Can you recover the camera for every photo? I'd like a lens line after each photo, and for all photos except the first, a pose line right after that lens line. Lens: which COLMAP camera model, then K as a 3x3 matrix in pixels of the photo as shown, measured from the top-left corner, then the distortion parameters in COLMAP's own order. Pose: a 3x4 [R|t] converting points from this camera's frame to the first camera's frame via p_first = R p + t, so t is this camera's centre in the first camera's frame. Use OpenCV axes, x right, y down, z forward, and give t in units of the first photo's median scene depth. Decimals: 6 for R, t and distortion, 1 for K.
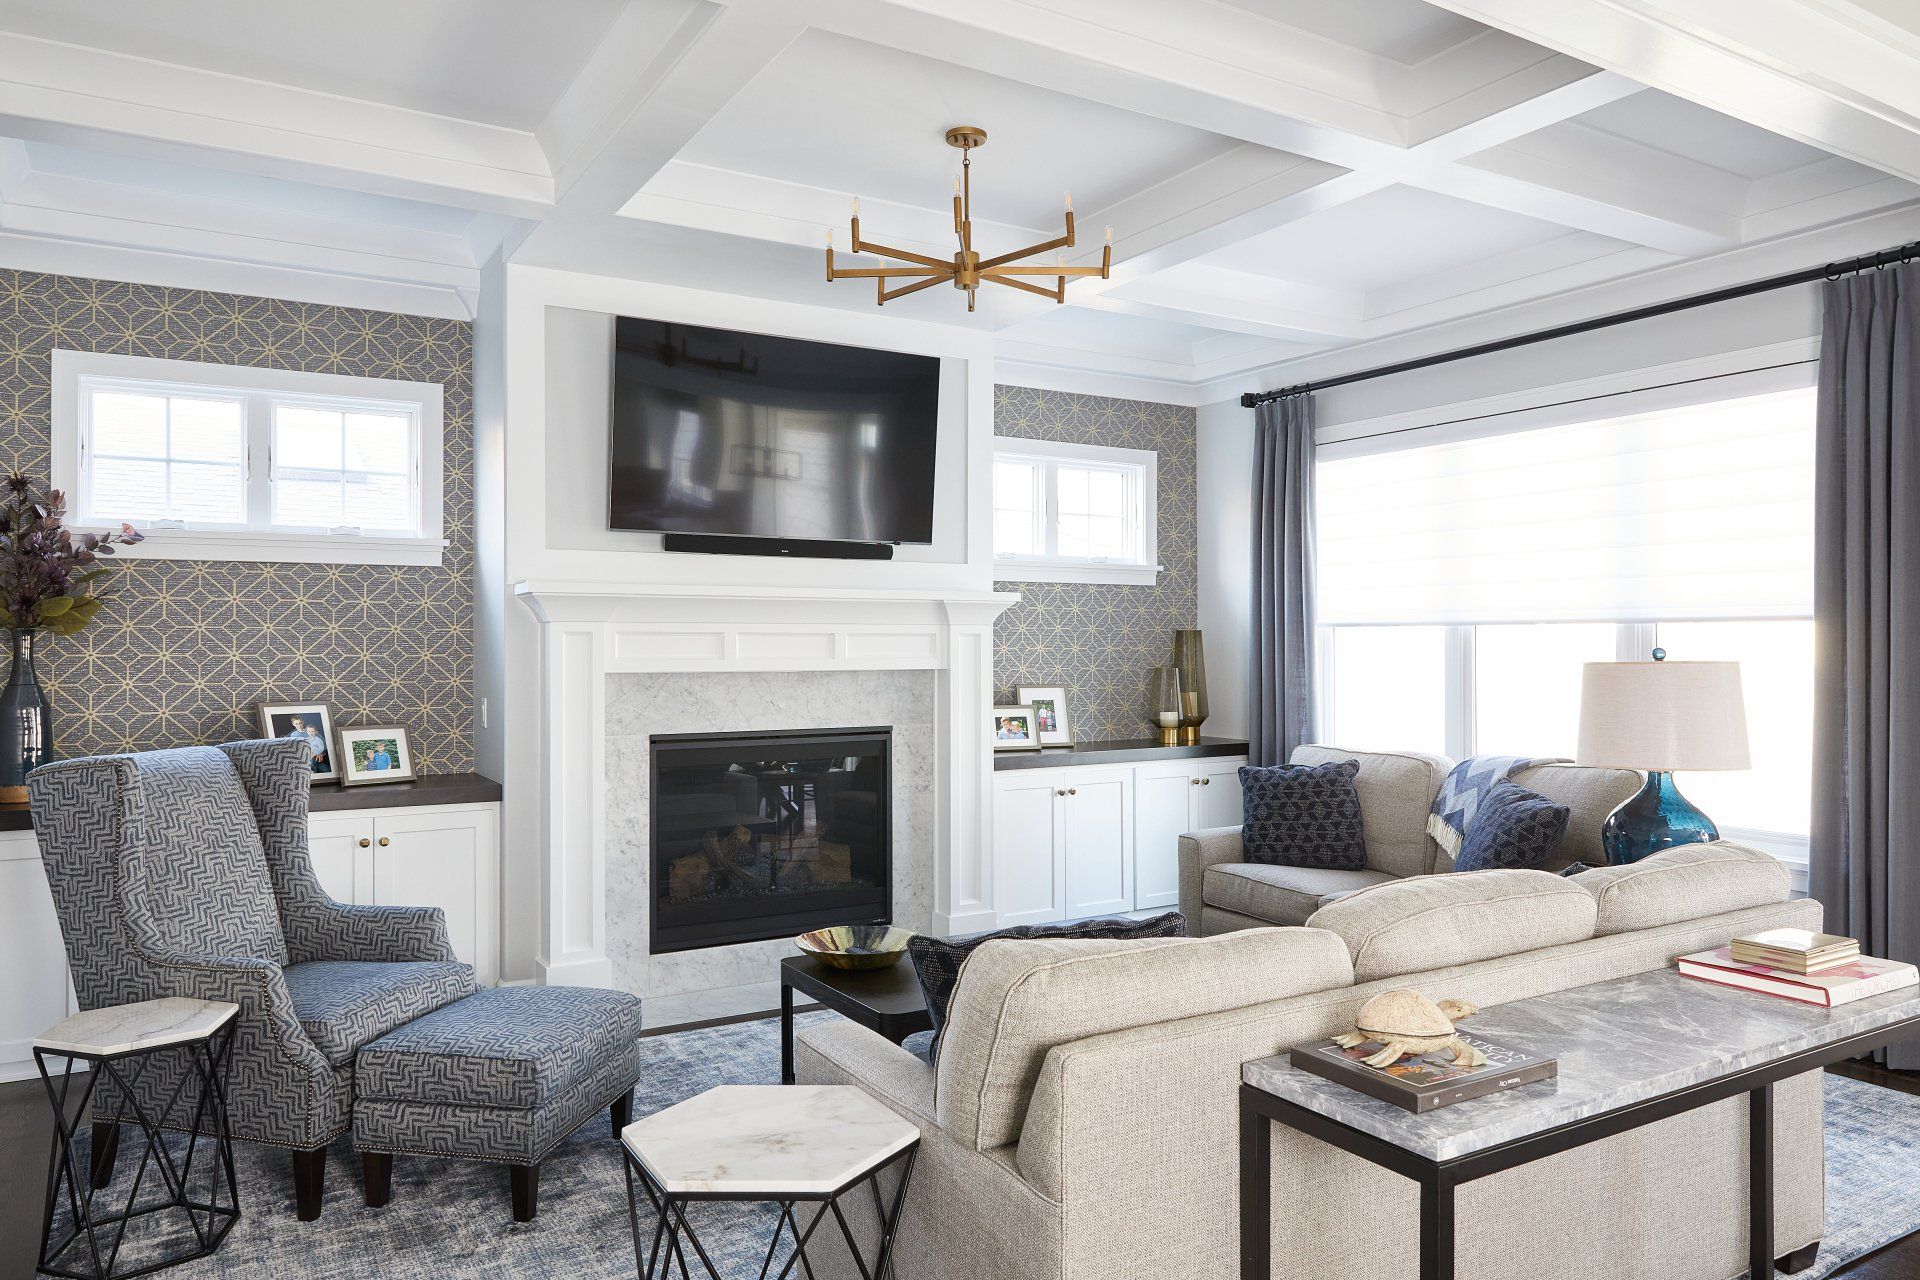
lens RADIAL K [[1291.4, 0, 957.4], [0, 1291.4, 647.8], [0, 0, 1]] dist [-0.002872, 0.000751]
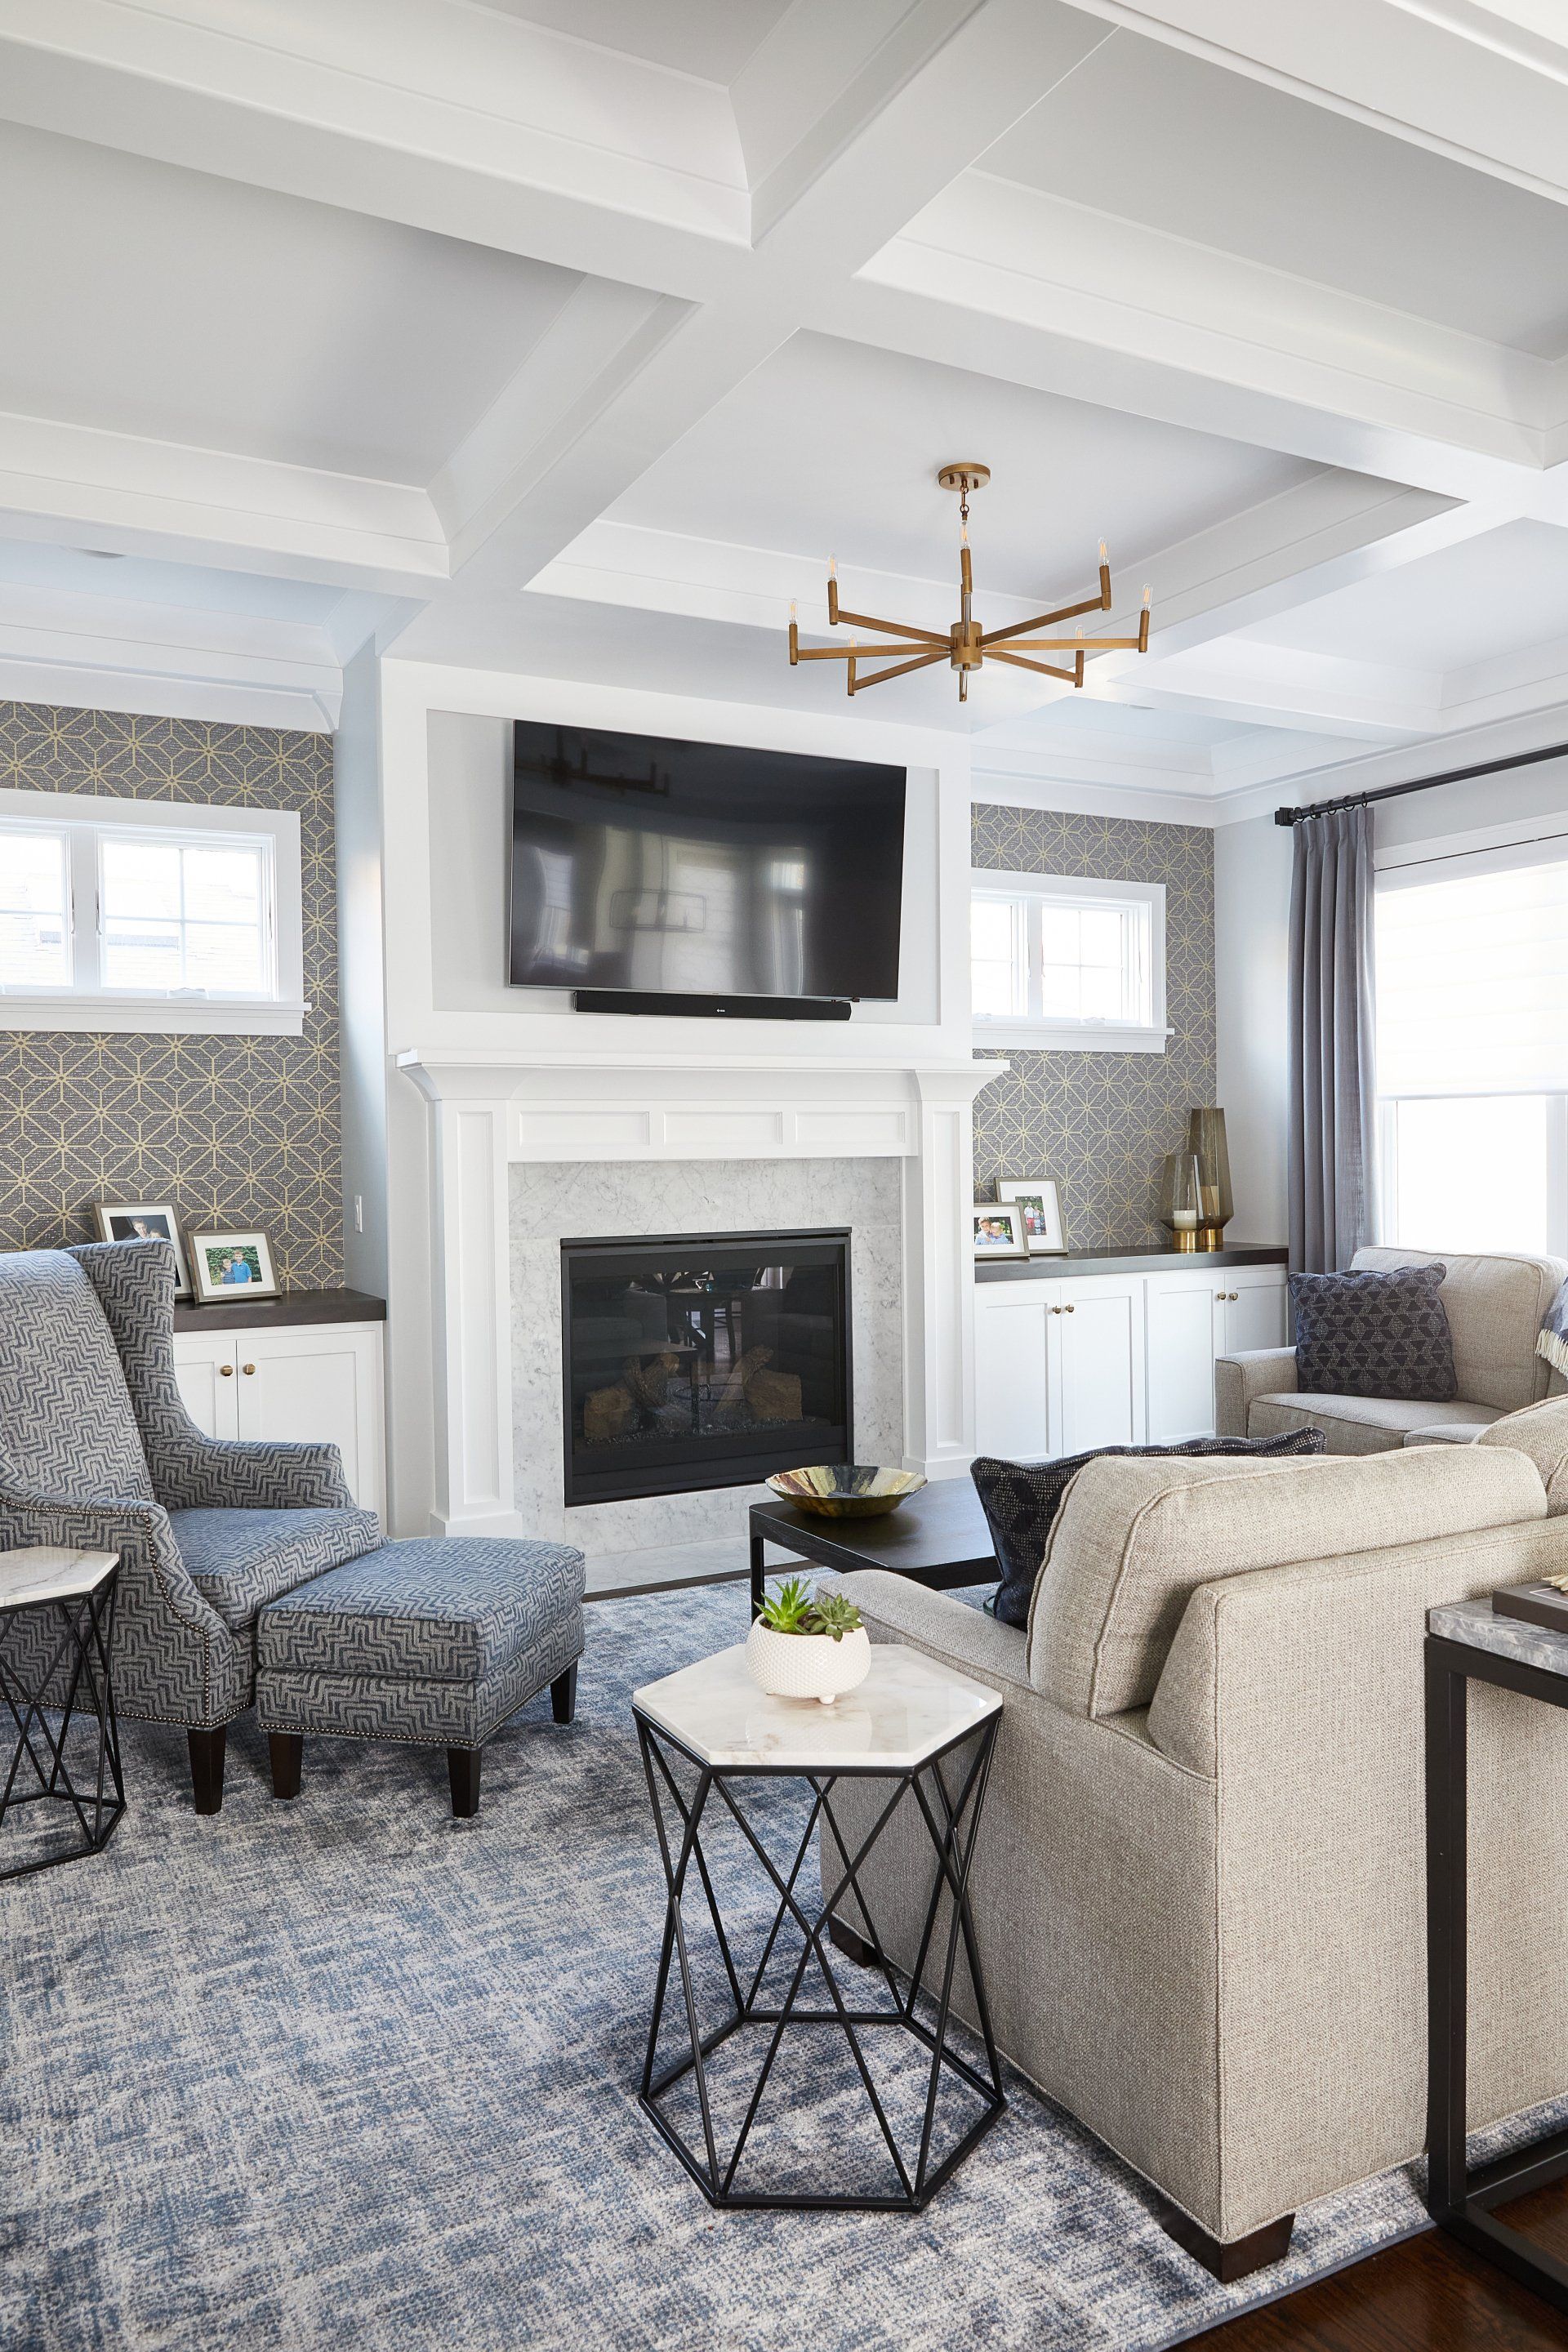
lens RADIAL K [[1581.9, 0, 714.9], [0, 1581.9, 1214.1], [0, 0, 1]] dist [-0.002872, 0.000751]
pose [[0.998779, -0.010291, -0.048321, -0.096086], [0.011540, 0.999604, 0.025648, 0.028396], [0.048038, -0.026174, 0.998503, 0.009719]]
